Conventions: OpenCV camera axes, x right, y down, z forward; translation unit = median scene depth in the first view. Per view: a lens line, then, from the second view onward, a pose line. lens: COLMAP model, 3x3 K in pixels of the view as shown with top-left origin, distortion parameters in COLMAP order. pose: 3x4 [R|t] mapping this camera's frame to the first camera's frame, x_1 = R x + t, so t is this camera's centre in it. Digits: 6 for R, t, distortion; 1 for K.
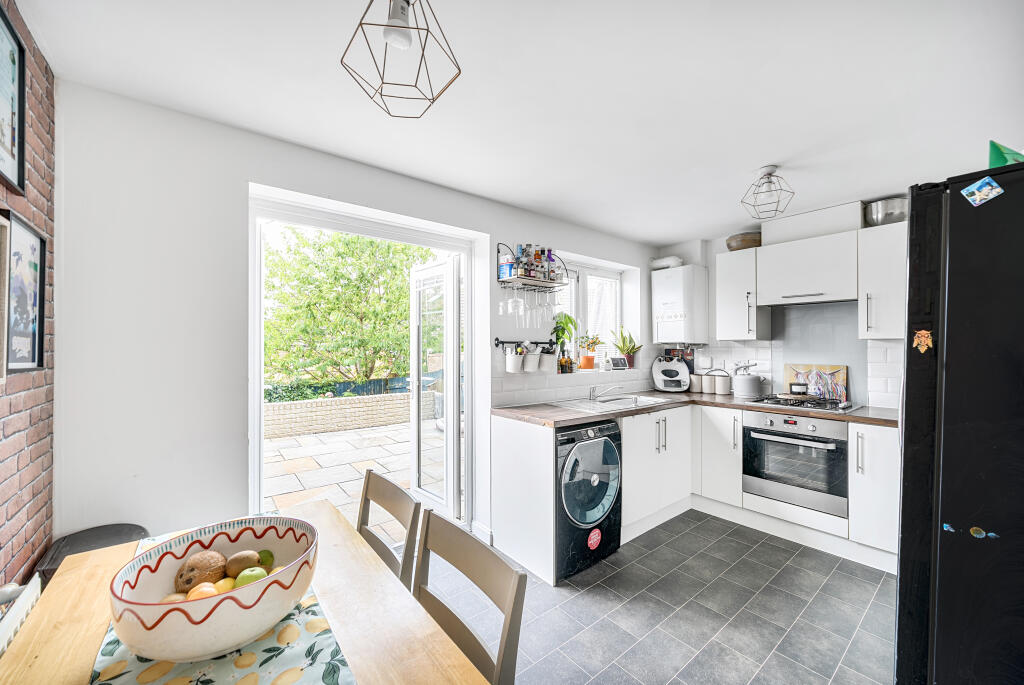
lens RADIAL K [[386.7, 0, 507.9], [0, 386.7, 346.7], [0, 0, 1]] dist [-0.000555, 0.000209]
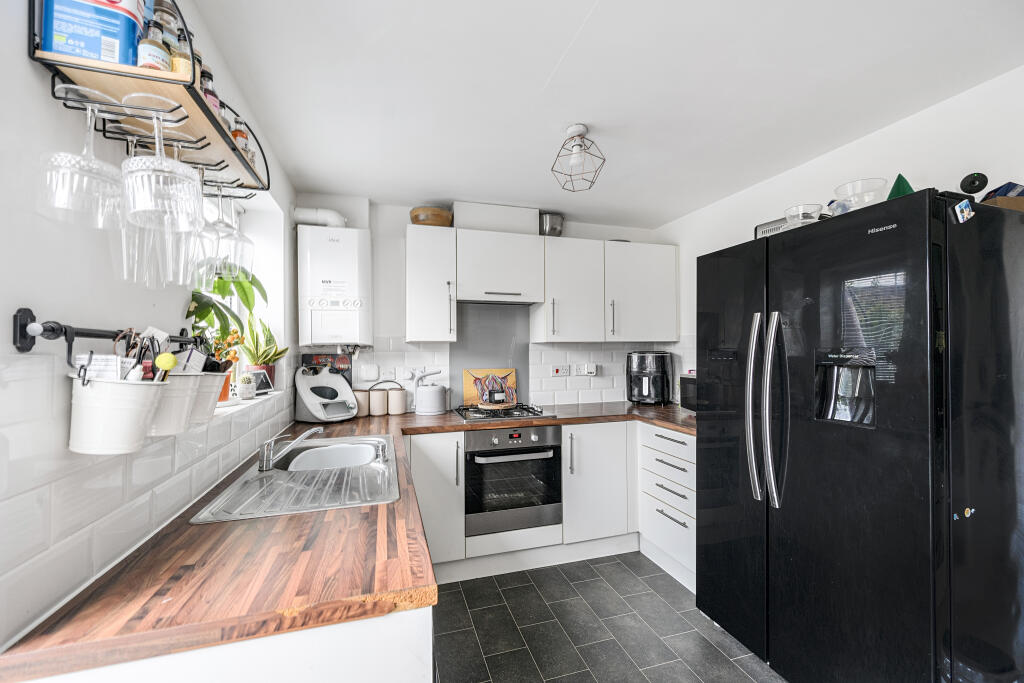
lens RADIAL K [[415.6, 0, 512.1], [0, 415.6, 345.4], [0, 0, 1]] dist [0.004182, 0.000324]
pose [[0.364721, 0.008418, 0.931079, -0.126872], [0.004629, 0.999930, -0.010854, 0.000747], [-0.931105, 0.008269, 0.364657, 0.564025]]
